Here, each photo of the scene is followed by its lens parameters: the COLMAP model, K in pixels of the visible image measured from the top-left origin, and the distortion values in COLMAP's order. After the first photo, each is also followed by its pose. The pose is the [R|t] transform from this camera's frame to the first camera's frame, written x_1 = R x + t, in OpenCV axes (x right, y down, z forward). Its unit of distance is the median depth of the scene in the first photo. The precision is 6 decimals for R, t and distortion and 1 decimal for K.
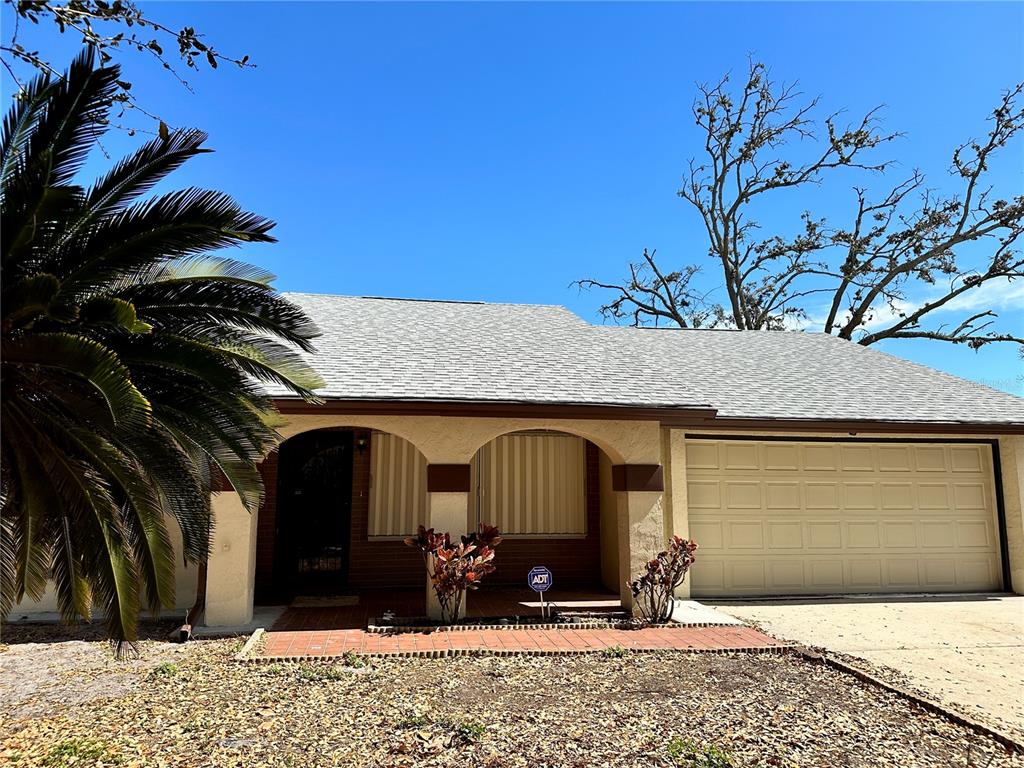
lens RADIAL K [[723.0, 0, 512.0], [0, 723.0, 384.0], [0, 0, 1]] dist [0.017938, 0.001151]
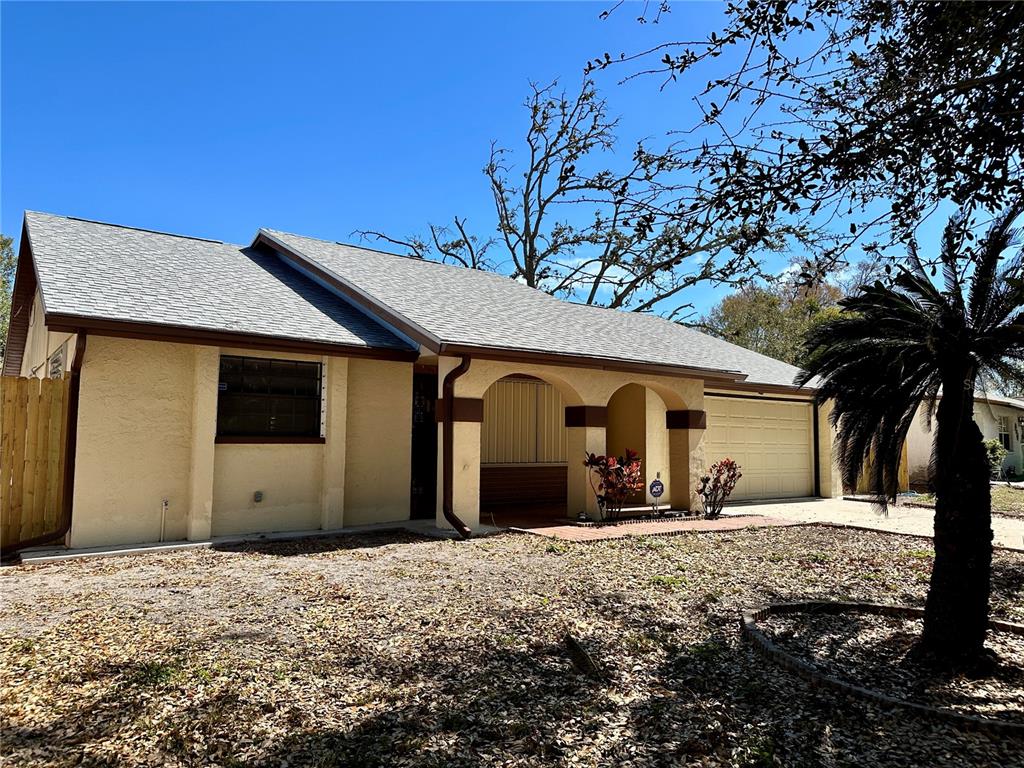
lens RADIAL K [[719.2, 0, 512.0], [0, 719.2, 384.0], [0, 0, 1]] dist [0.102830, -0.148408]
pose [[0.887289, 0.042297, 0.459271, -0.634961], [-0.072927, 0.996125, 0.049152, 0.011844], [-0.455412, -0.077105, 0.886935, -0.082625]]
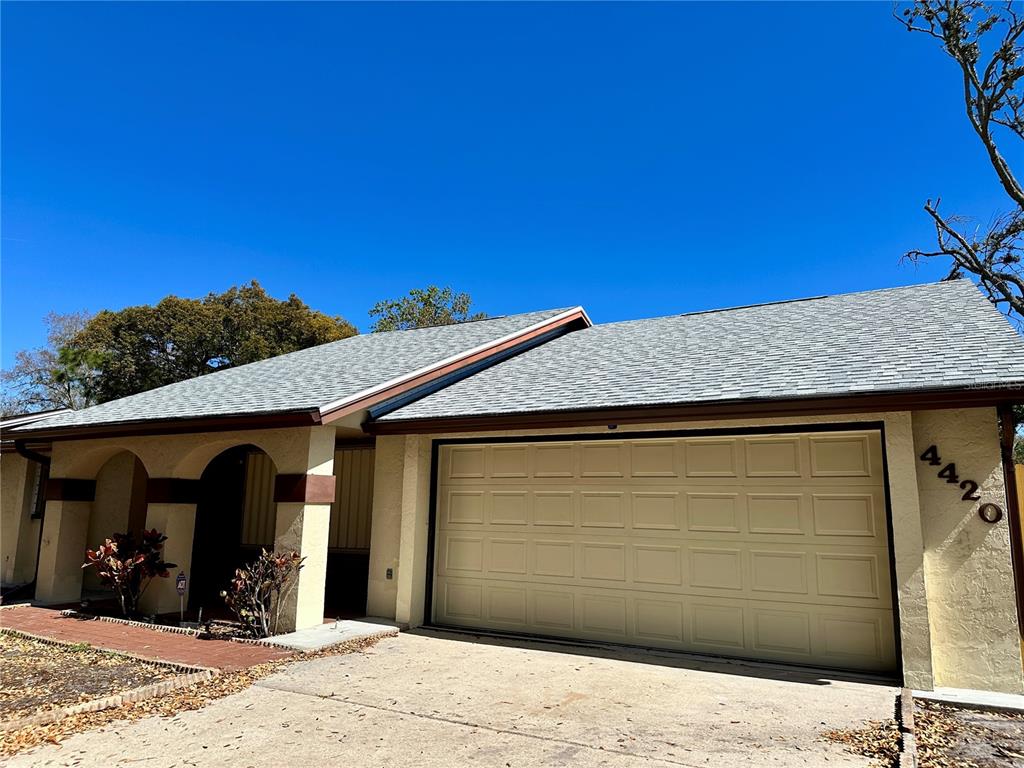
lens RADIAL K [[705.9, 0, 527.2], [0, 705.9, 374.1], [0, 0, 1]] dist [0.140789, -0.137122]
pose [[0.792743, -0.106517, -0.600177, 0.804330], [0.078017, 0.994246, -0.073407, 0.057139], [0.604542, 0.011369, 0.796492, 0.332915]]
